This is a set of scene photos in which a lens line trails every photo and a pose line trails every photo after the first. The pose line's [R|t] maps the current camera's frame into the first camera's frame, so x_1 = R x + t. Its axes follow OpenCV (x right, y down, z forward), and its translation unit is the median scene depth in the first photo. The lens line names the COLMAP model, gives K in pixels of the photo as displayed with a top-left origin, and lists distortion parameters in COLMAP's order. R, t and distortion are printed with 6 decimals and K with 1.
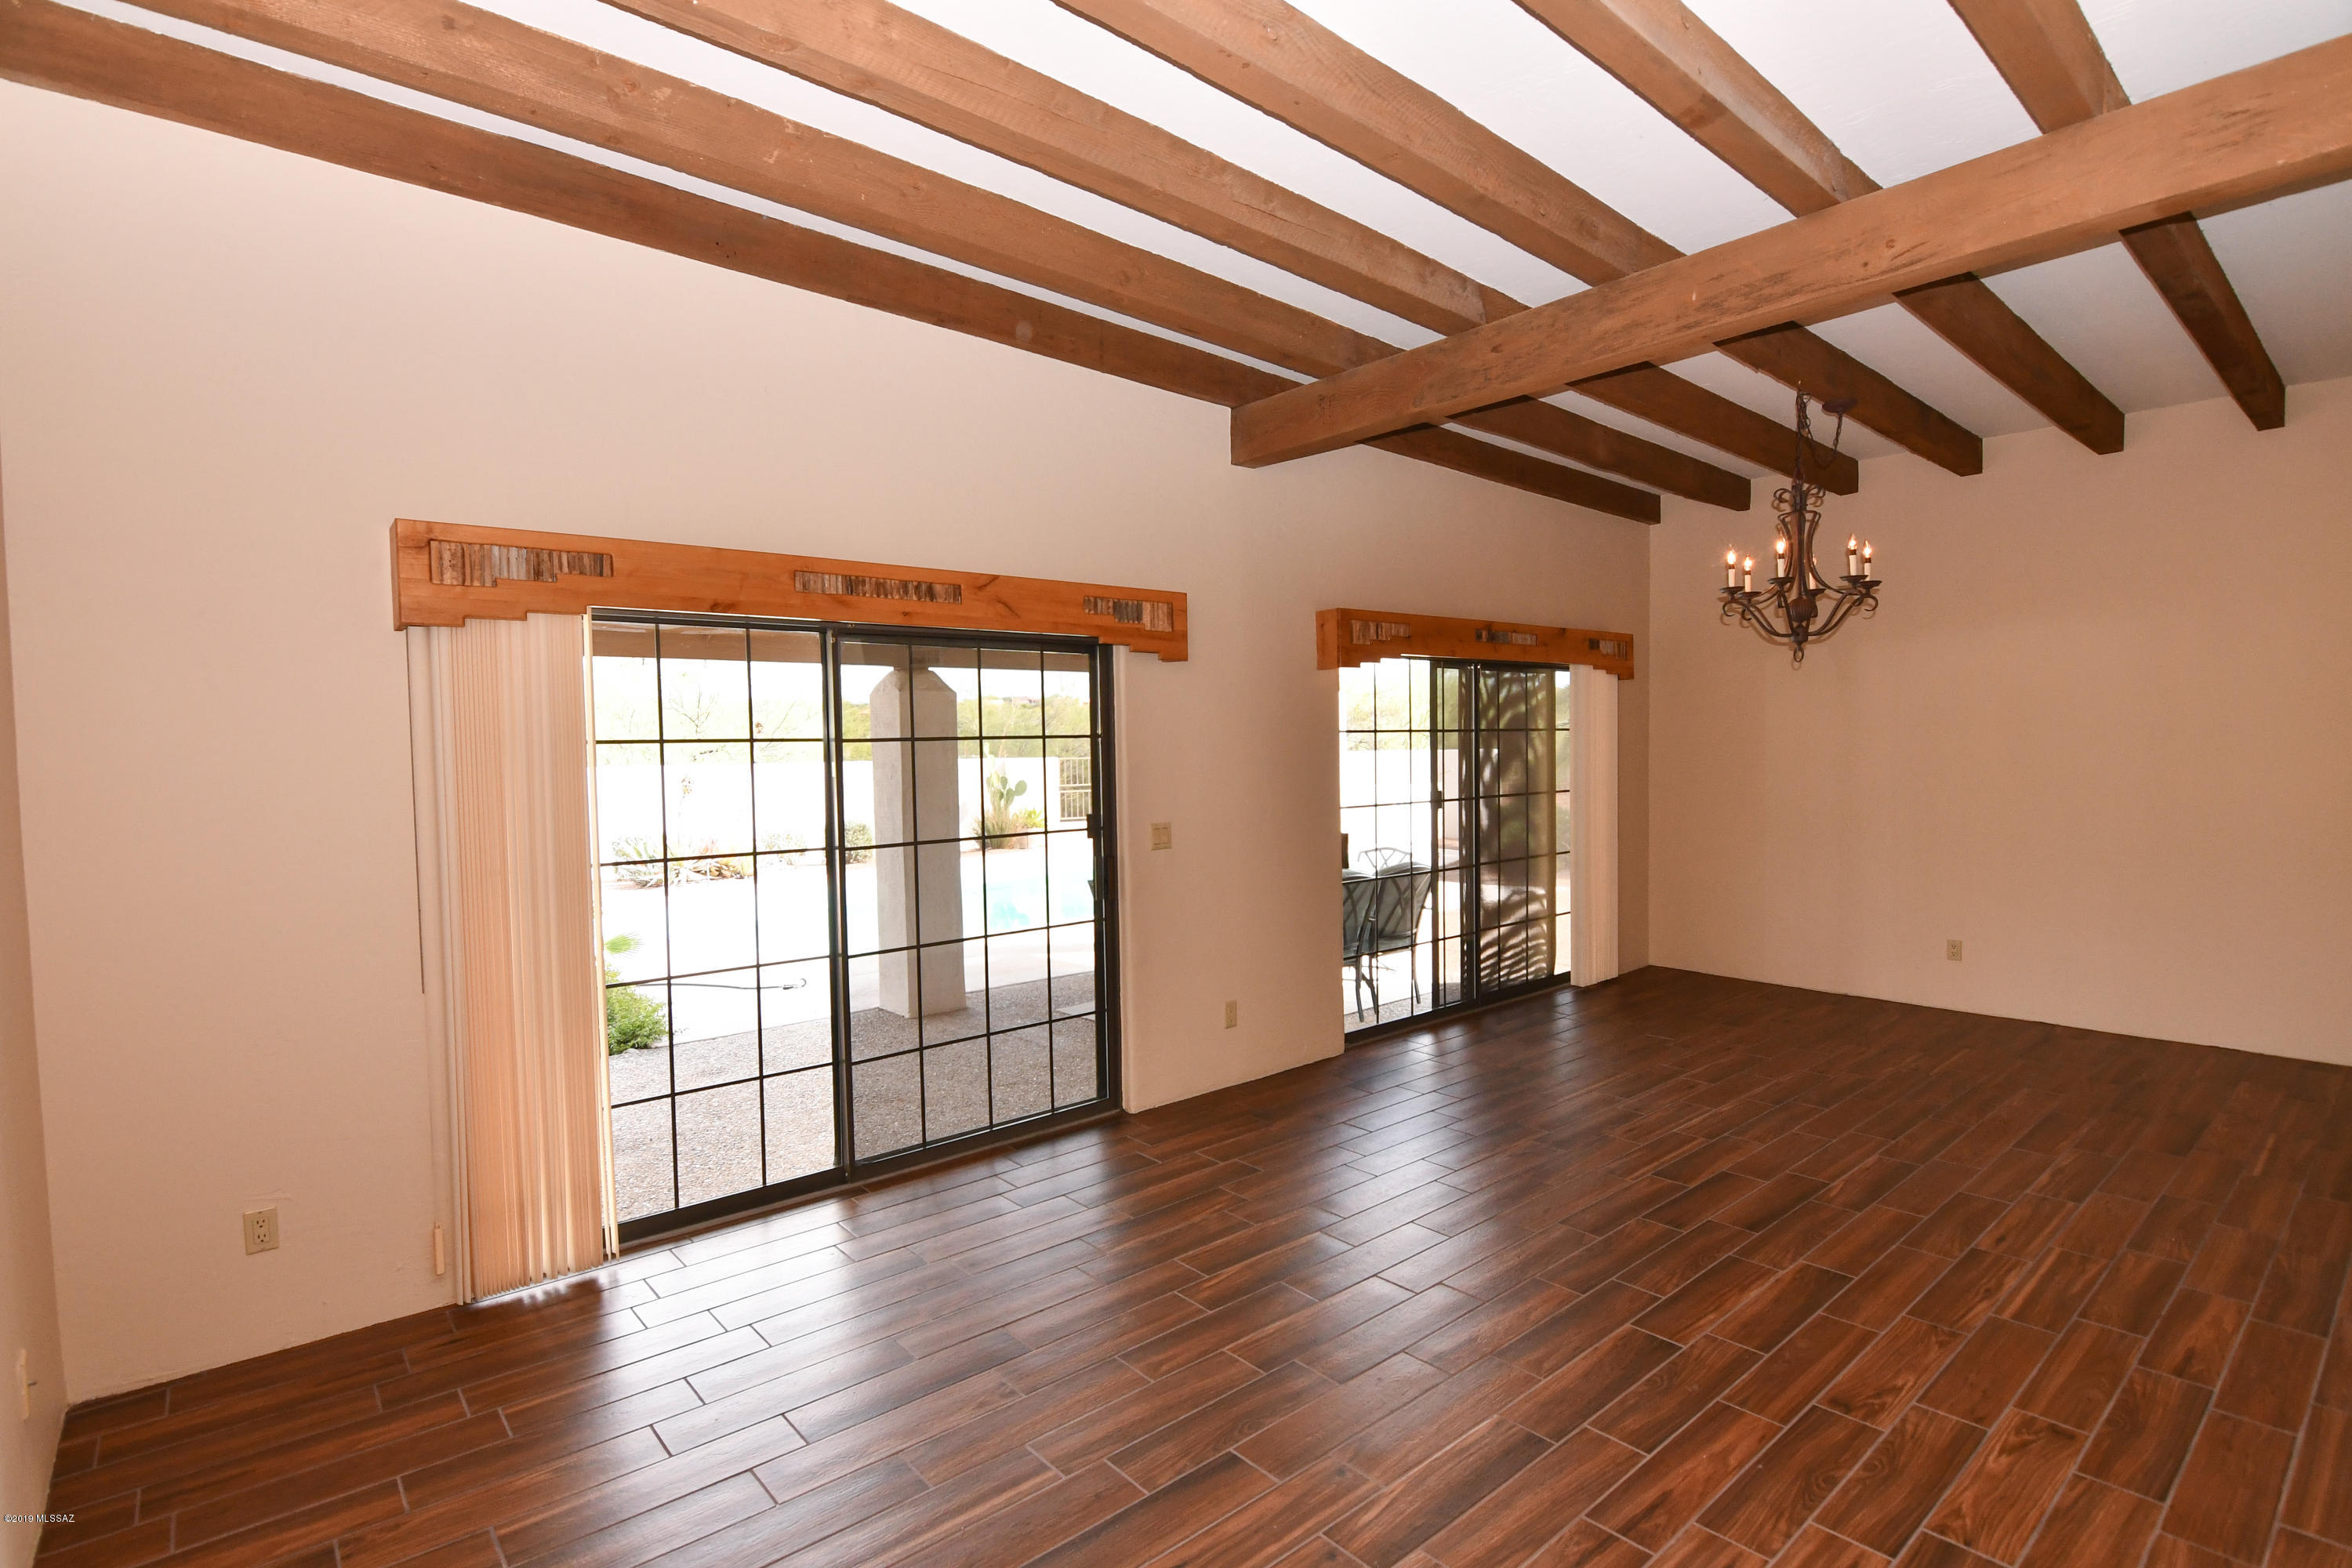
lens RADIAL K [[1139.9, 0, 1164.3], [0, 1139.9, 791.1], [0, 0, 1]] dist [-0.002687, -0.013093]
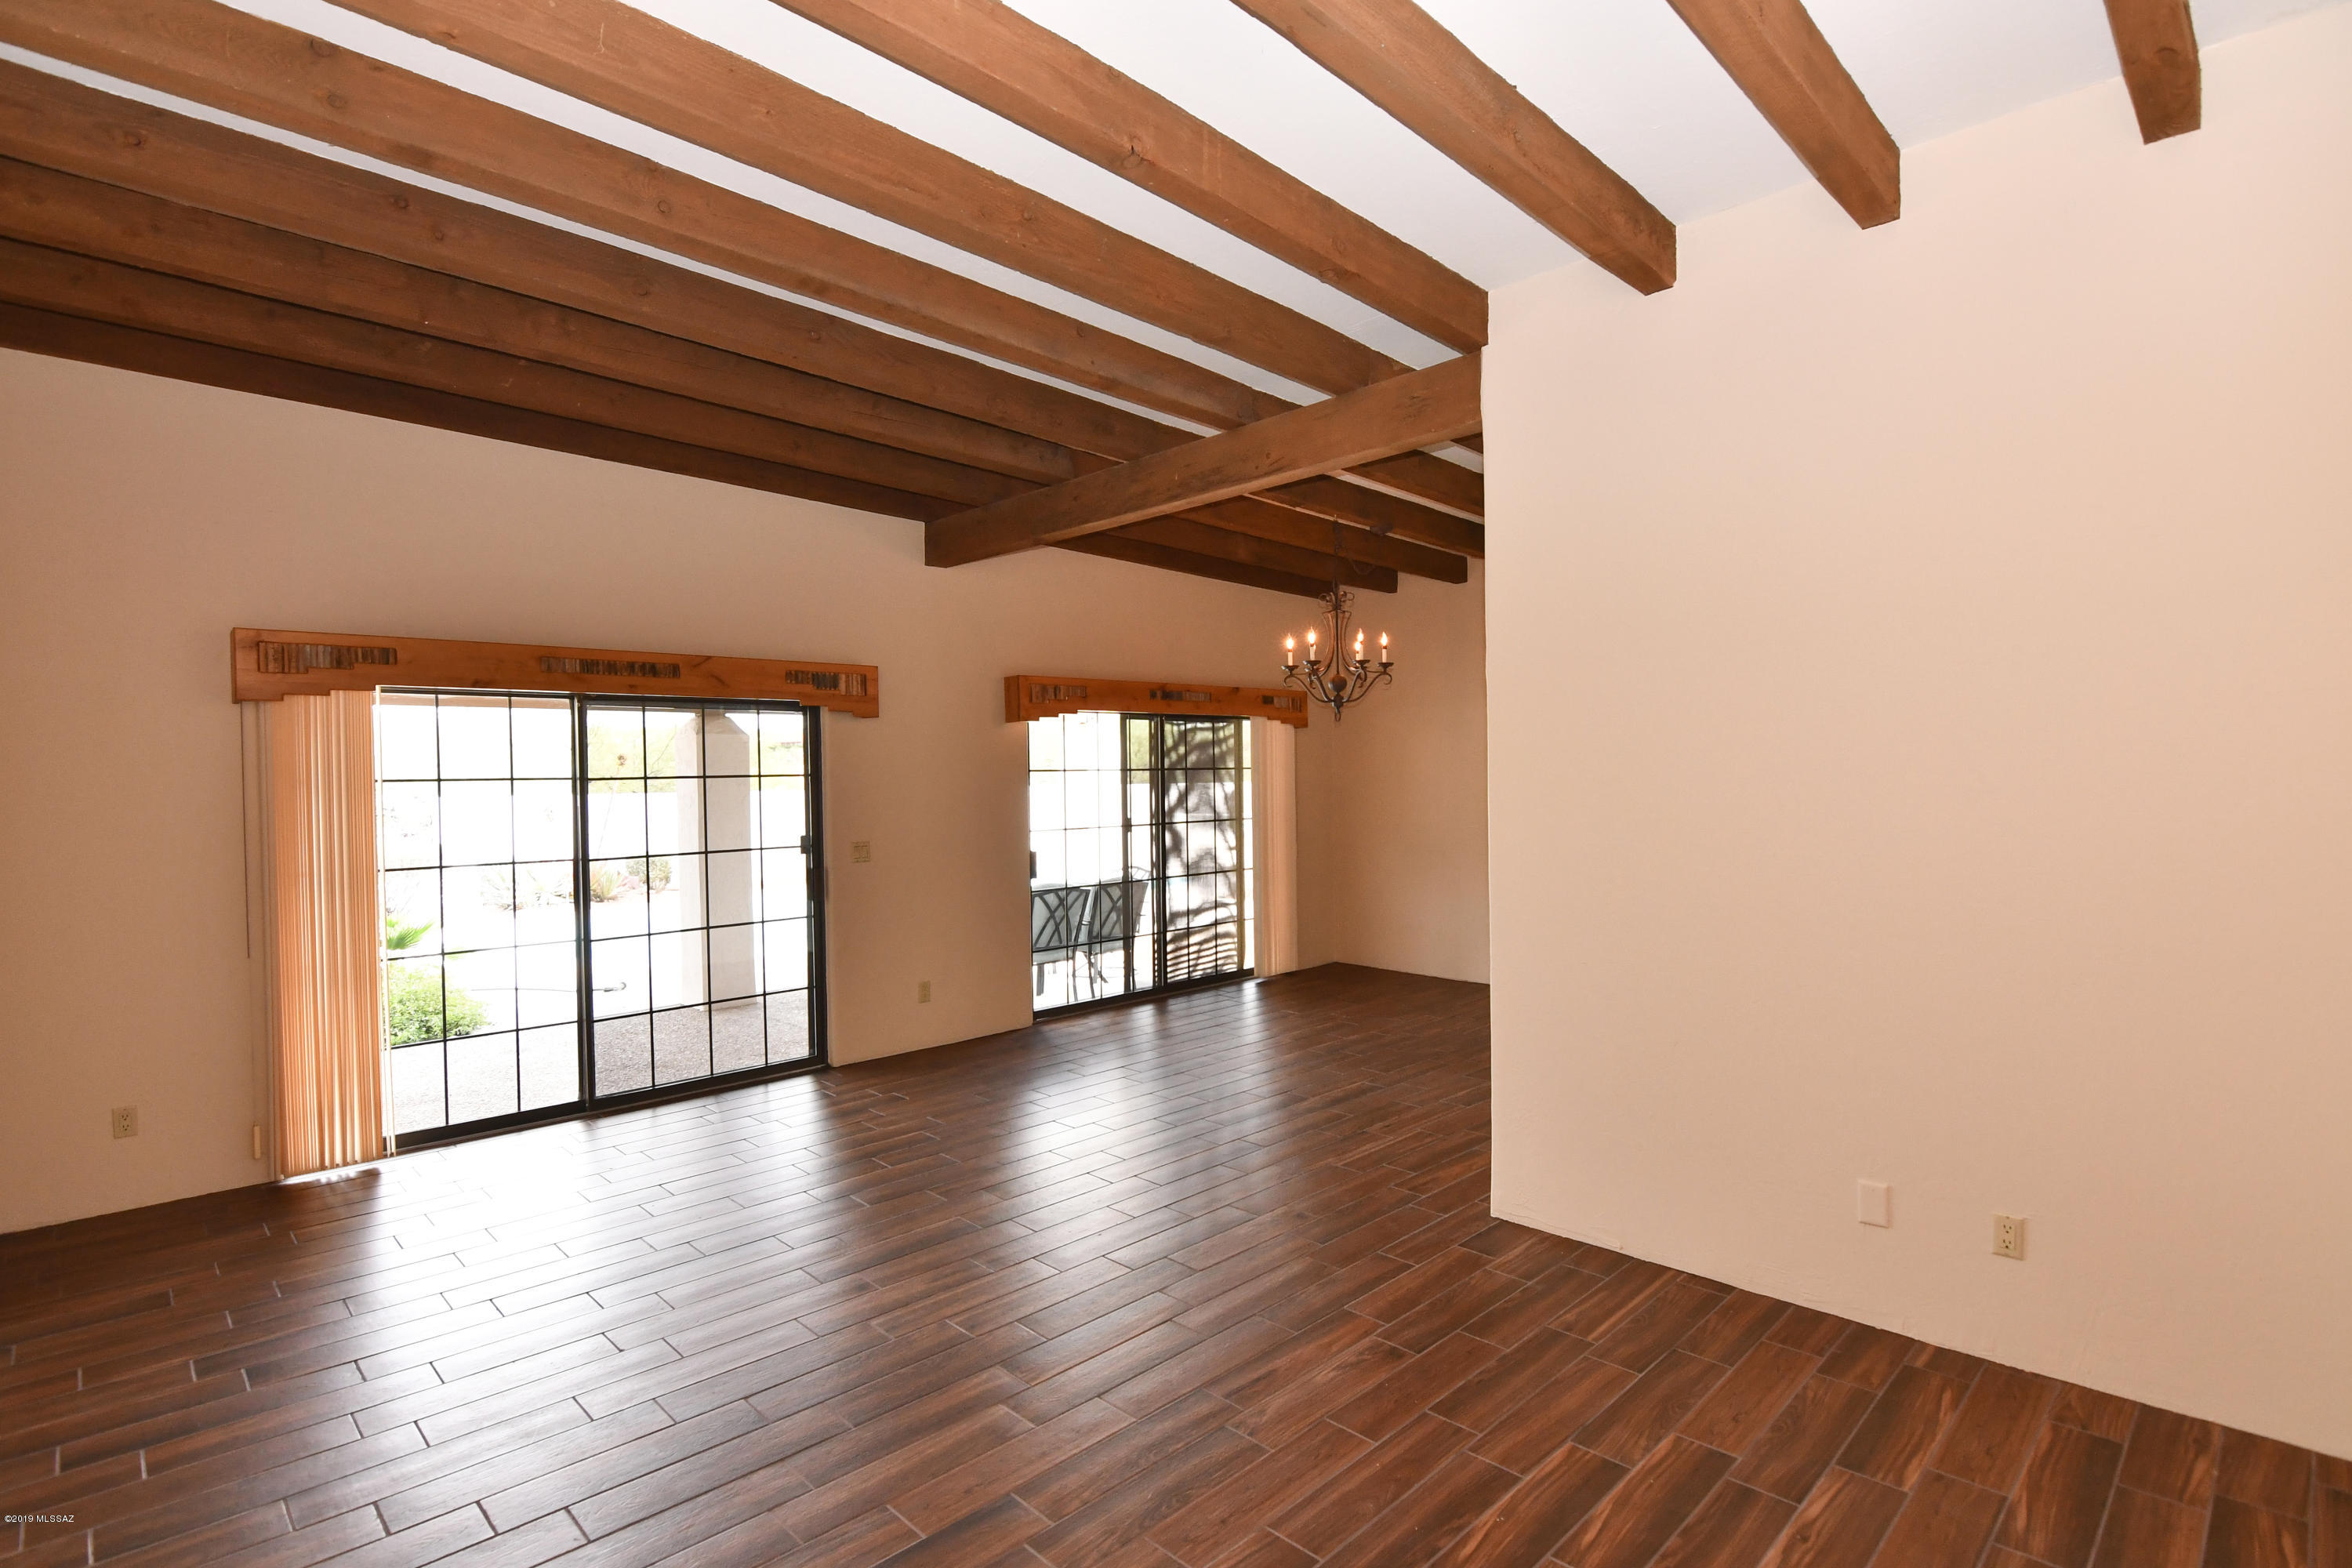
lens RADIAL K [[1139.9, 0, 1164.3], [0, 1139.9, 791.1], [0, 0, 1]] dist [-0.002687, -0.013093]
pose [[0.998620, -0.001773, 0.052489, 0.275548], [0.003424, 0.999502, -0.031375, 0.011927], [-0.052407, 0.031512, 0.998129, -0.316238]]
